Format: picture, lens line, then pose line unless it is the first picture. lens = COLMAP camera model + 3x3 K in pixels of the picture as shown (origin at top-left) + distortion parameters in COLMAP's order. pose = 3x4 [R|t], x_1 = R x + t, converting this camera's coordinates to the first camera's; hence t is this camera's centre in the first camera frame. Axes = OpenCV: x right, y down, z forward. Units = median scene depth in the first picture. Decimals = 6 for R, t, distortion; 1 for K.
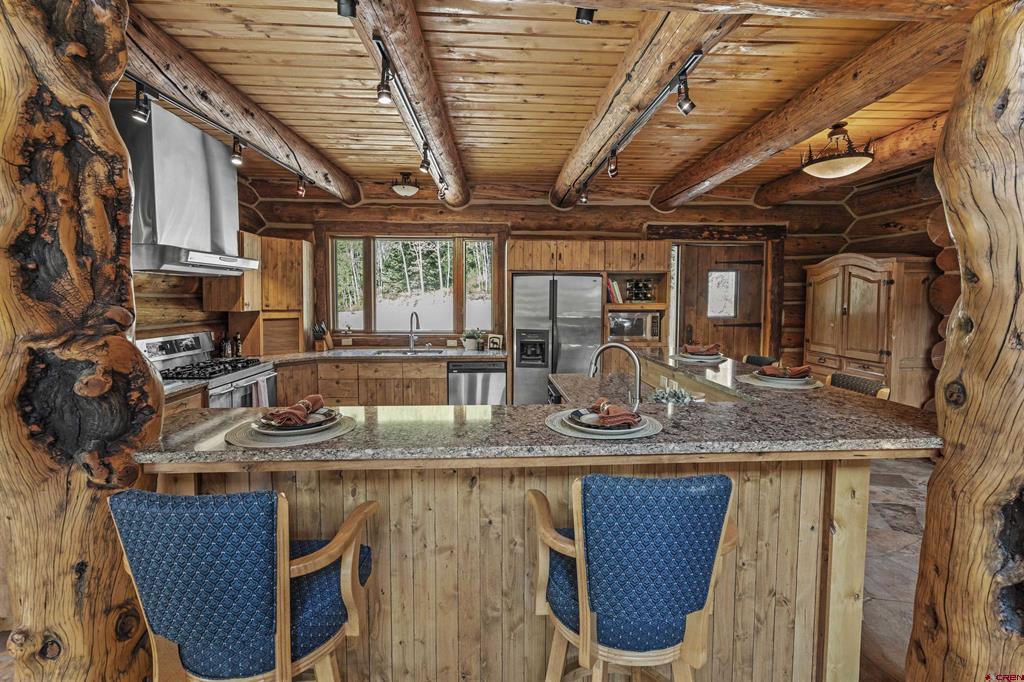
lens RADIAL K [[468.2, 0, 517.6], [0, 468.2, 316.2], [0, 0, 1]] dist [-0.000412, -0.000851]
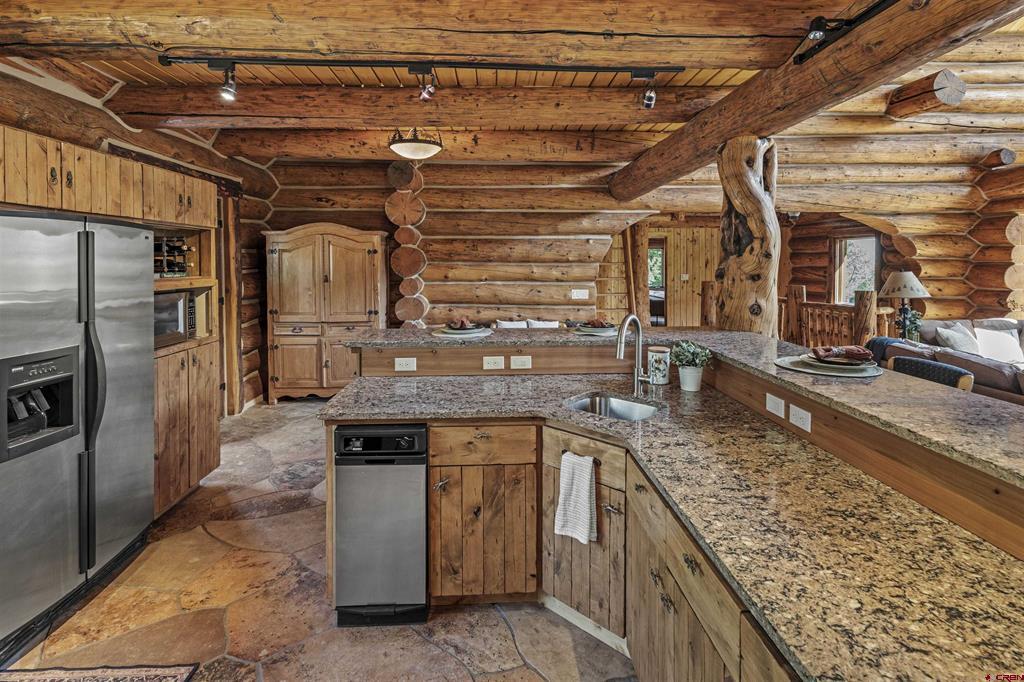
lens RADIAL K [[468.2, 0, 523.9], [0, 468.2, 265.1], [0, 0, 1]] dist [-0.000412, -0.000851]
pose [[0.010411, -0.010315, 0.999893, -0.333687], [0.046557, 0.998867, 0.009820, -0.029628], [-0.998861, 0.046449, 0.010879, 0.552626]]
